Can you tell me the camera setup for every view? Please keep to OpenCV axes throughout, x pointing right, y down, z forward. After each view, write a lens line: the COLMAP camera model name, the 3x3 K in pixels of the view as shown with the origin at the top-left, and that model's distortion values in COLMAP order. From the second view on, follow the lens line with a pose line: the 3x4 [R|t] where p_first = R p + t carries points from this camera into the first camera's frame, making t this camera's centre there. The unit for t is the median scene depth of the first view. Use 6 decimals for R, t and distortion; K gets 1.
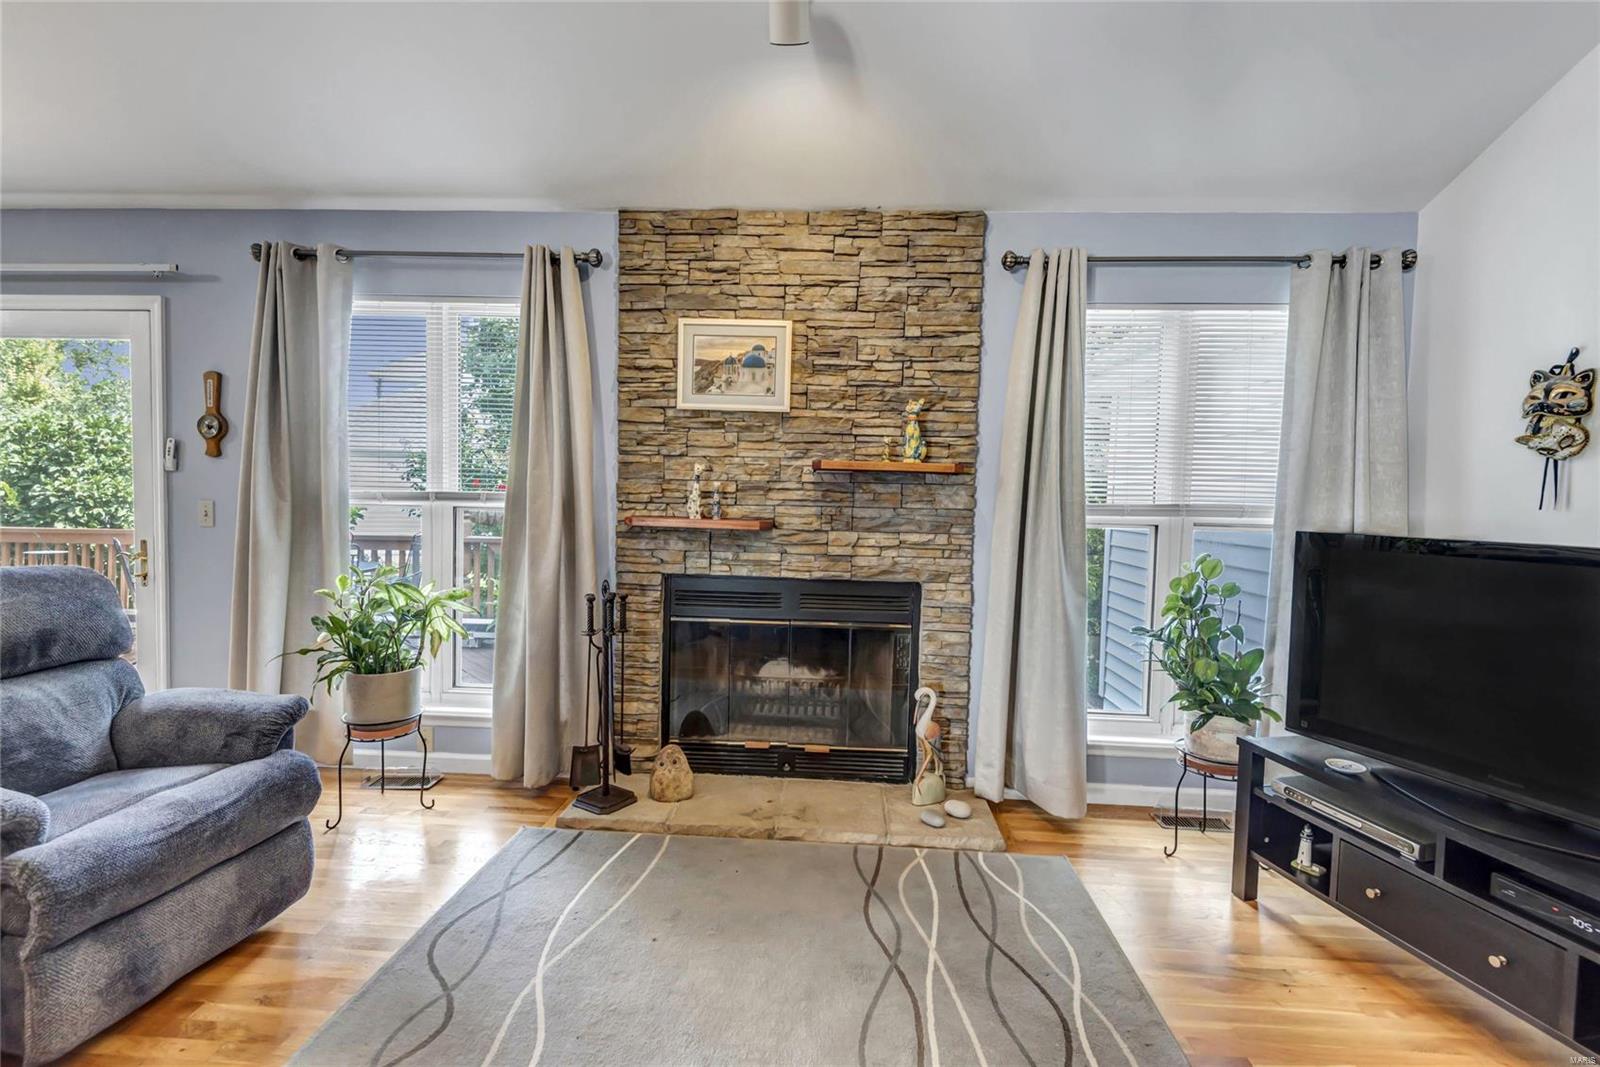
lens RADIAL K [[732.8, 0, 799.2], [0, 732.8, 528.5], [0, 0, 1]] dist [0.038292, -0.023282]
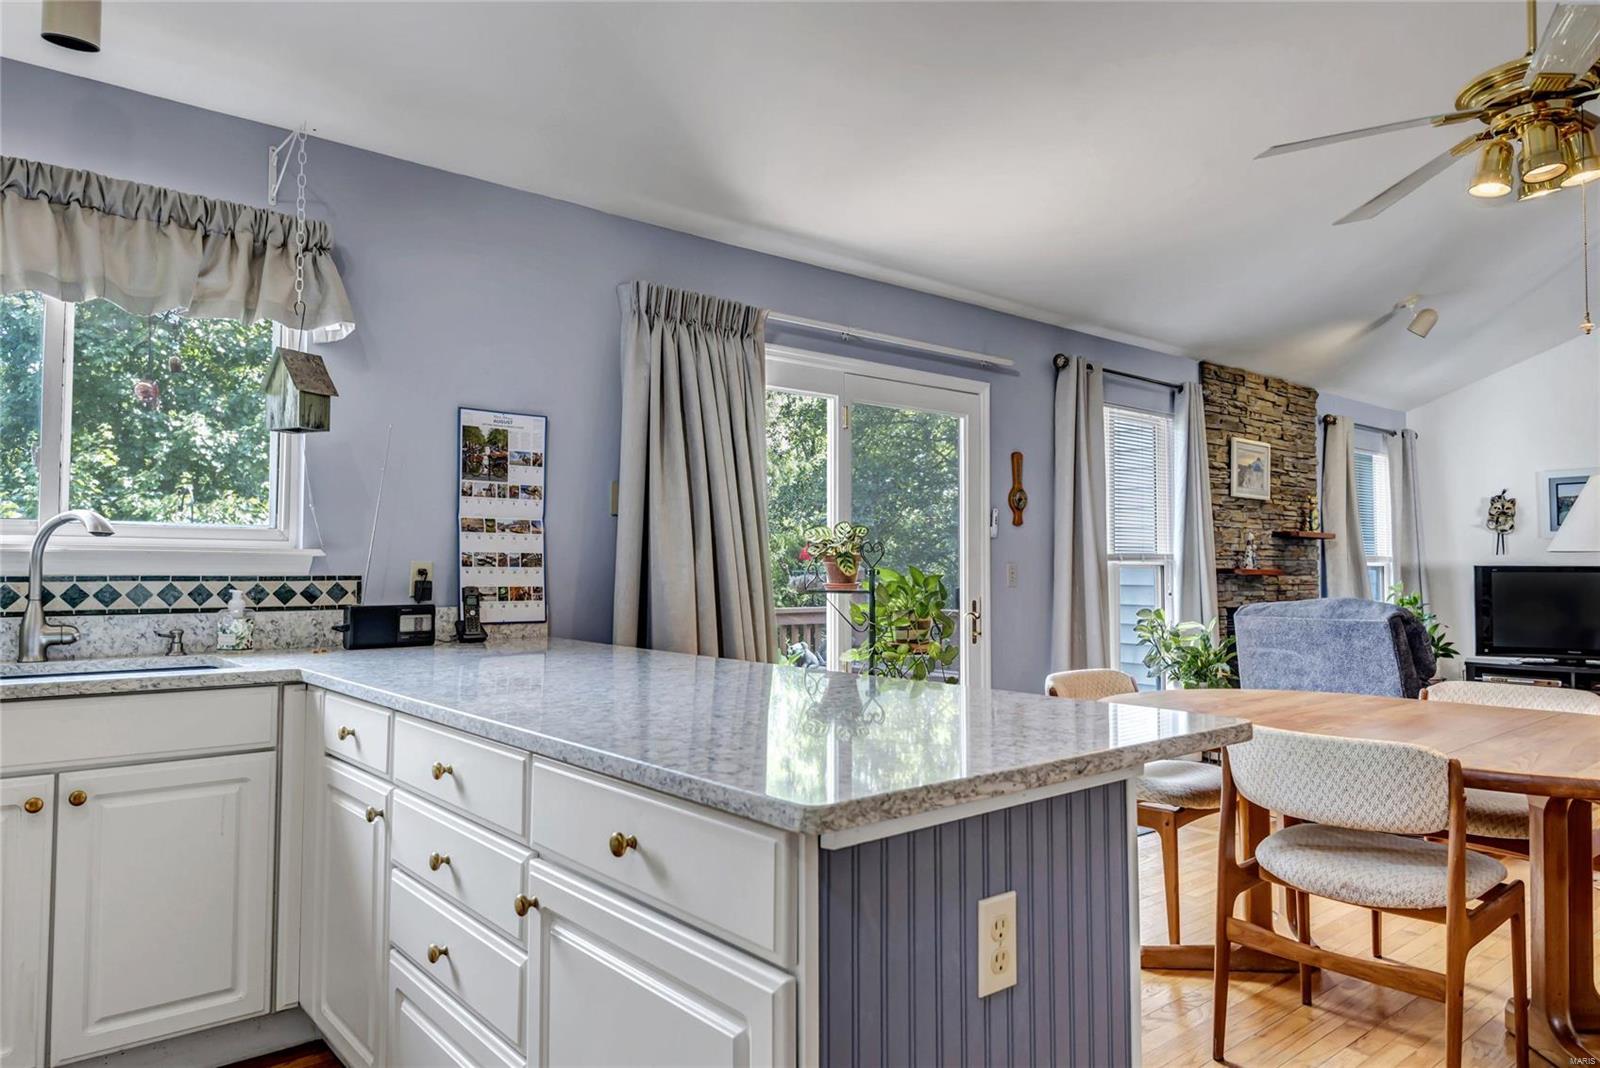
lens RADIAL K [[1020.4, 0, 800.0], [0, 1020.4, 534.0], [0, 0, 1]] dist [0.044542, -0.039813]
pose [[0.729908, 0.002441, 0.683542, -2.257412], [0.045316, 0.997621, -0.051952, -0.017305], [-0.682042, 0.068896, 0.728060, 0.081803]]
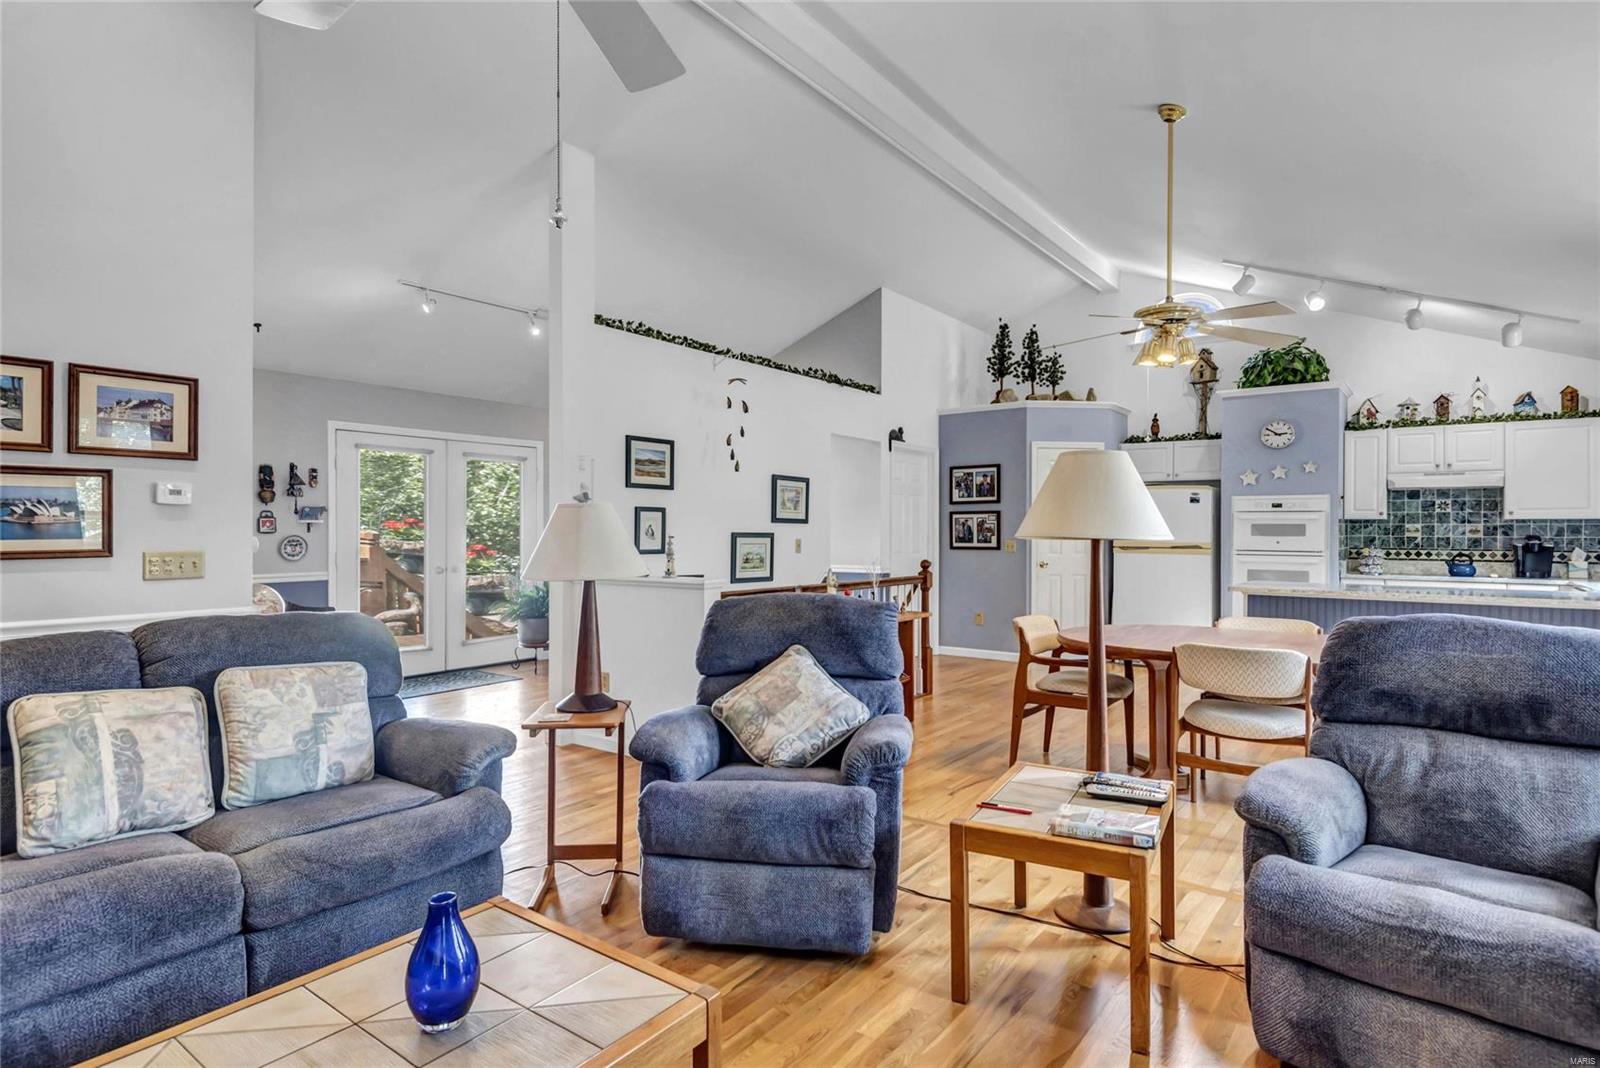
lens RADIAL K [[849.1, 0, 800.0], [0, 849.1, 531.1], [0, 0, 1]] dist [0.034141, -0.026560]
pose [[-0.552193, -0.026550, -0.833293, 0.229899], [-0.055260, 0.998460, 0.004806, -0.012603], [0.831883, 0.048702, -0.552810, 0.548932]]
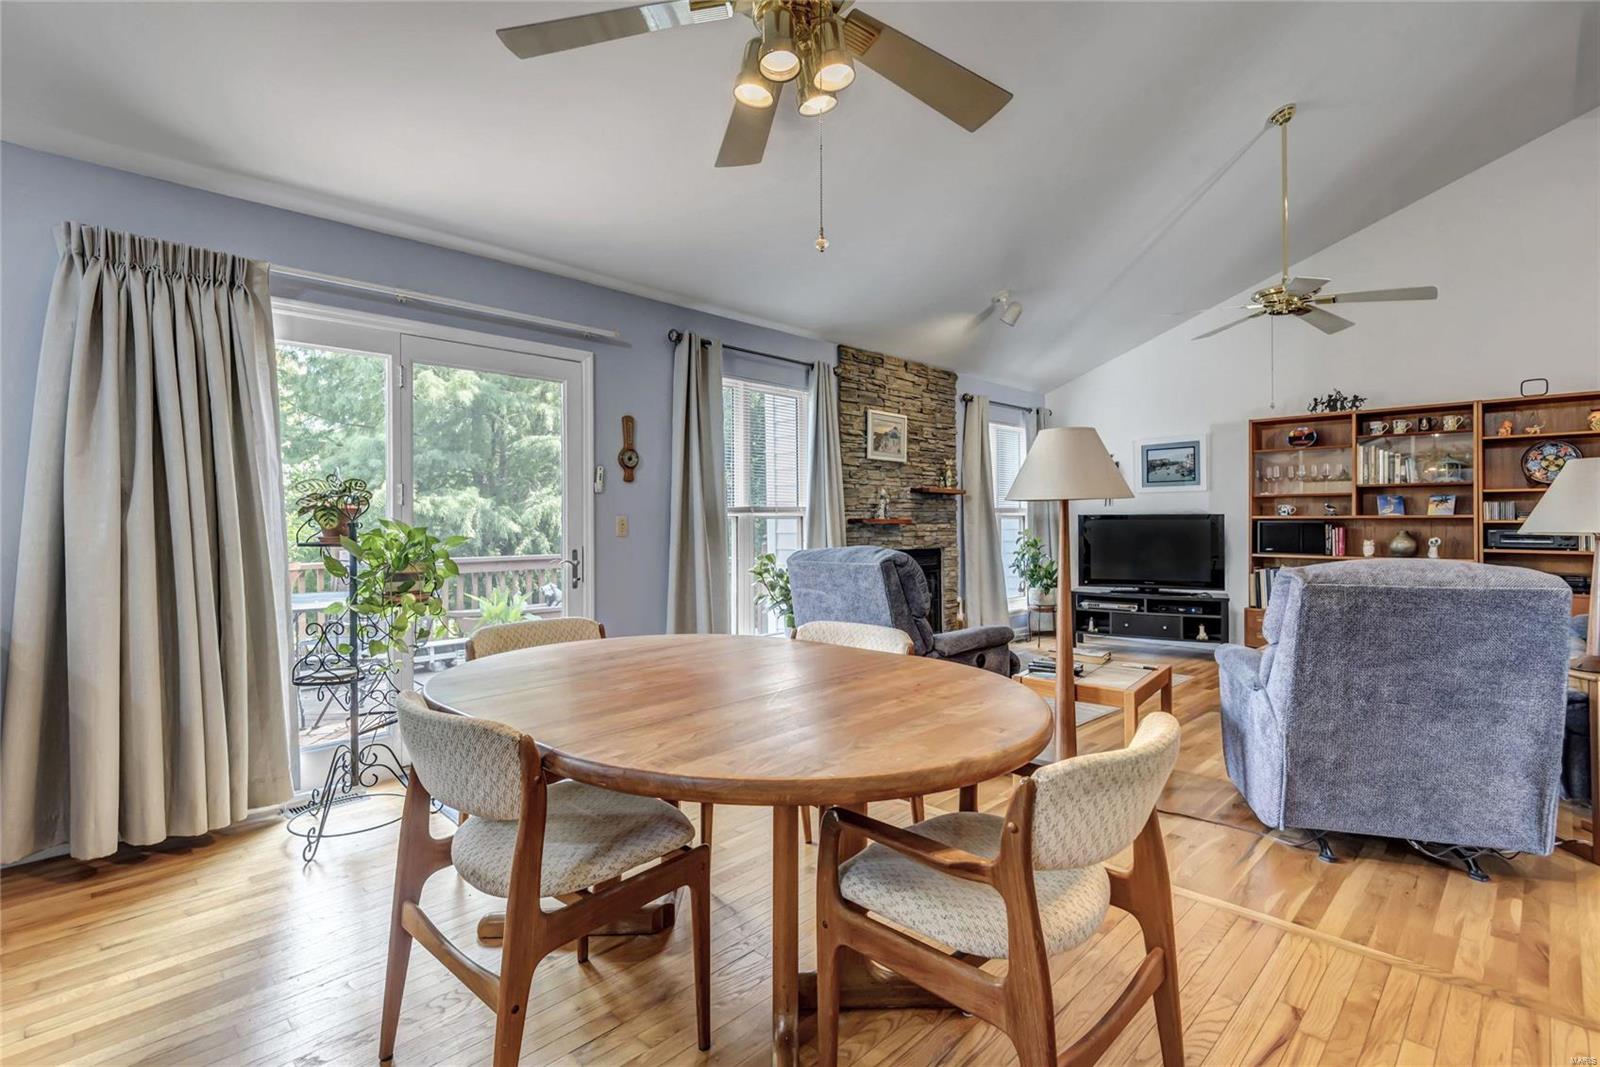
lens RADIAL K [[748.8, 0, 794.0], [0, 748.8, 515.7], [0, 0, 1]] dist [0.038682, -0.025870]
pose [[0.667062, -0.020701, 0.744715, -1.669656], [0.055259, 0.998235, -0.021748, 0.007001], [-0.742950, 0.055660, 0.667028, -0.084207]]
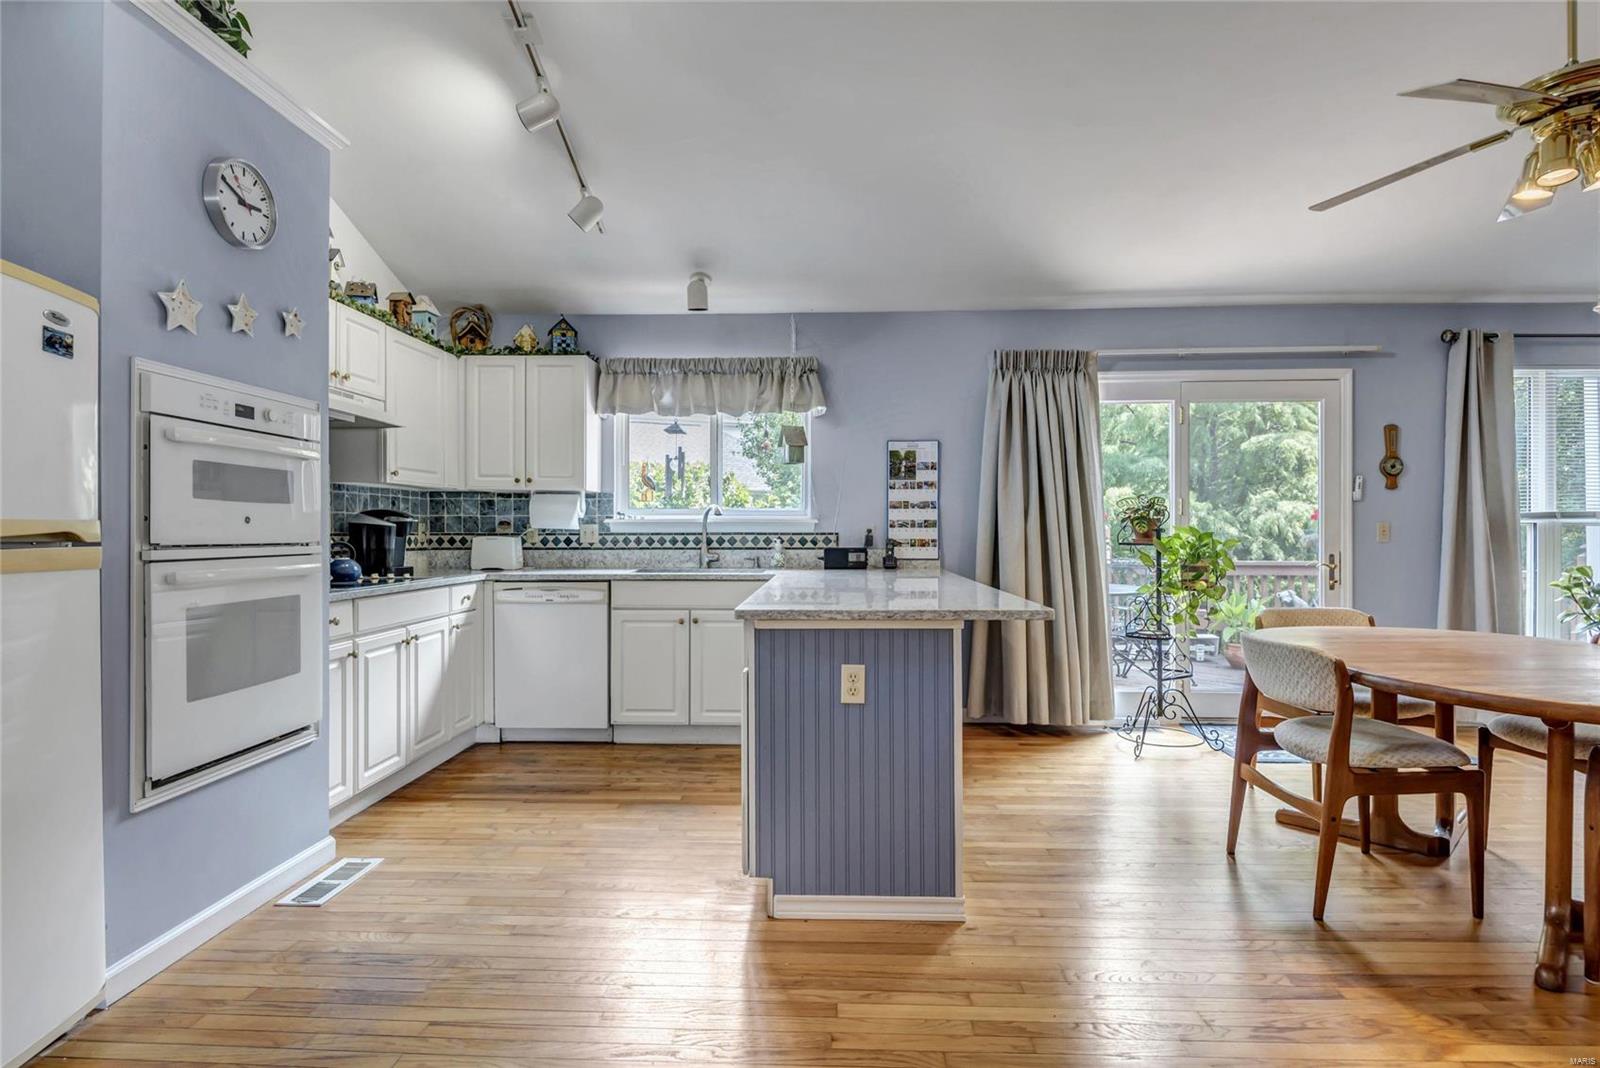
lens RADIAL K [[806.4, 0, 802.1], [0, 806.4, 531.3], [0, 0, 1]] dist [0.036638, -0.031230]
pose [[0.999568, -0.024380, 0.016437, -1.973136], [0.025068, 0.998757, -0.043088, 0.014701], [-0.015366, 0.043482, 0.998936, -0.444238]]
